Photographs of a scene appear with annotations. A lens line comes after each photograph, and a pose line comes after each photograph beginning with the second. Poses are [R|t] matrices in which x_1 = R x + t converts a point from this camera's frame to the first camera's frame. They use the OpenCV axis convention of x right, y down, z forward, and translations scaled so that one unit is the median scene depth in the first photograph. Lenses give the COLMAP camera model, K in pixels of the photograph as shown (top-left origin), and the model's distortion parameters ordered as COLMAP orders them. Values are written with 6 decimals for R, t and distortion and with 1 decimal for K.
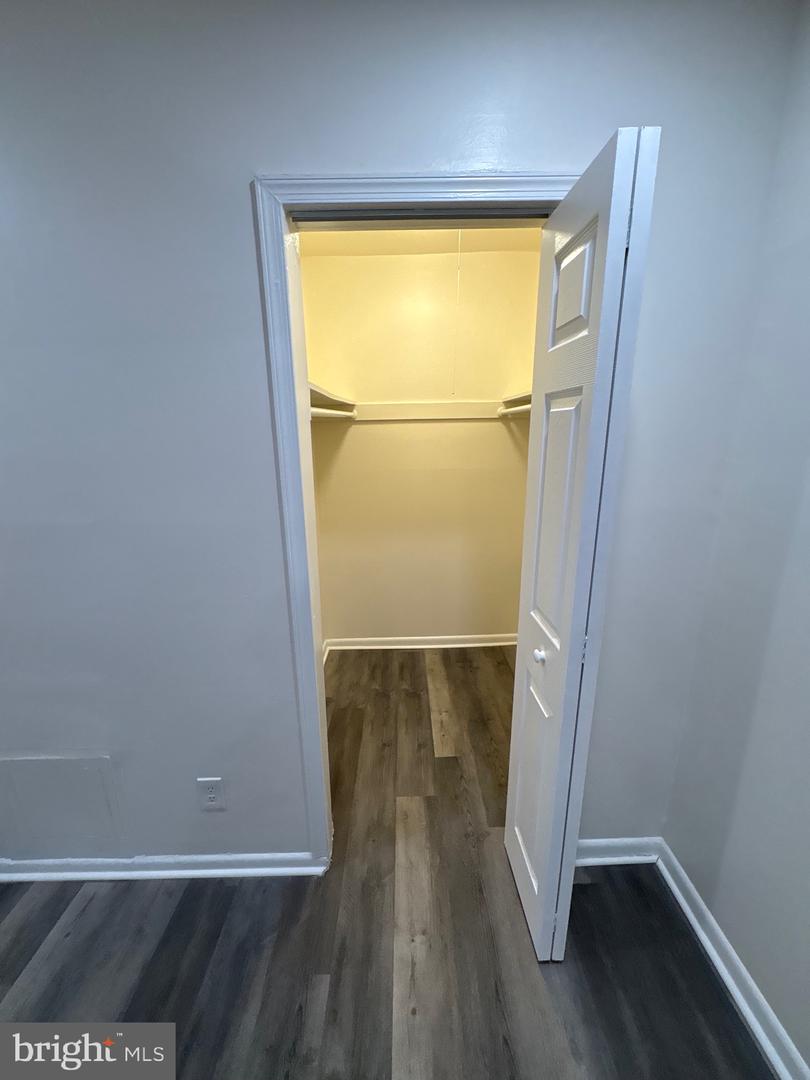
lens RADIAL K [[430.7, 0, 405.3], [0, 430.7, 538.4], [0, 0, 1]] dist [-0.004425, 0.001399]
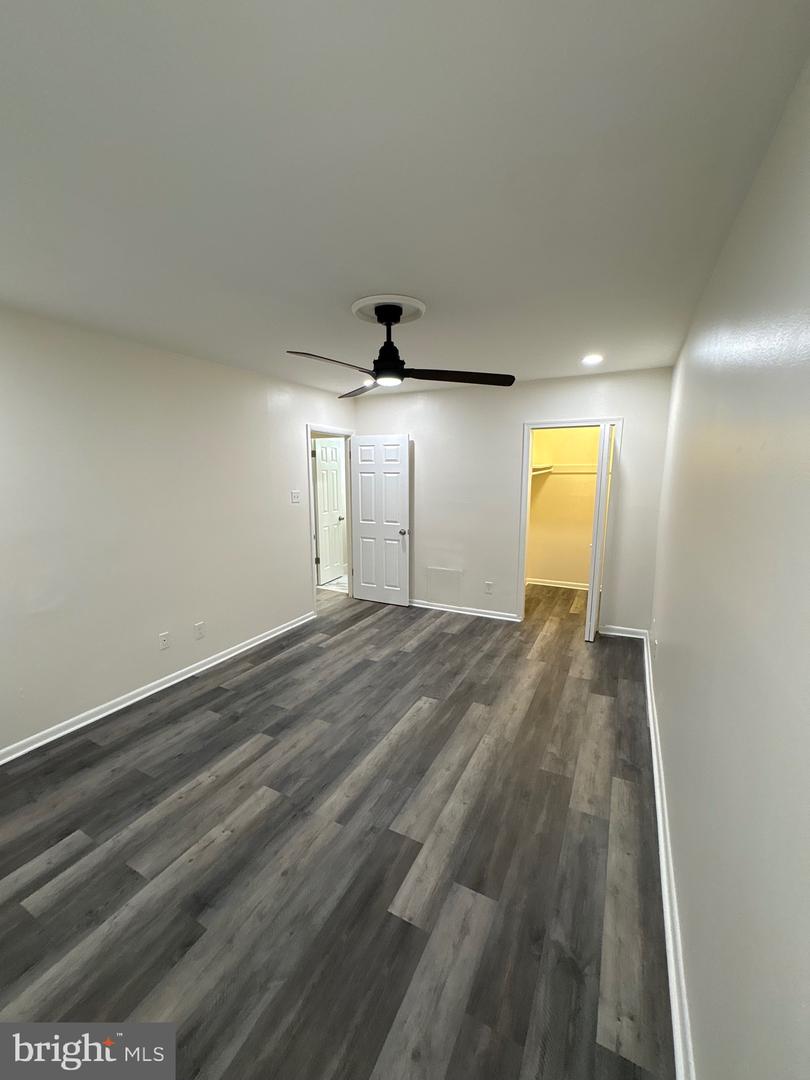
lens RADIAL K [[430.7, 0, 400.0], [0, 430.7, 534.6], [0, 0, 1]] dist [-0.004425, 0.001399]
pose [[0.880849, 0.084410, -0.465811, 0.369111], [-0.123406, 0.990897, -0.053801, 0.369098], [0.457029, 0.104874, 0.883247, -1.852870]]
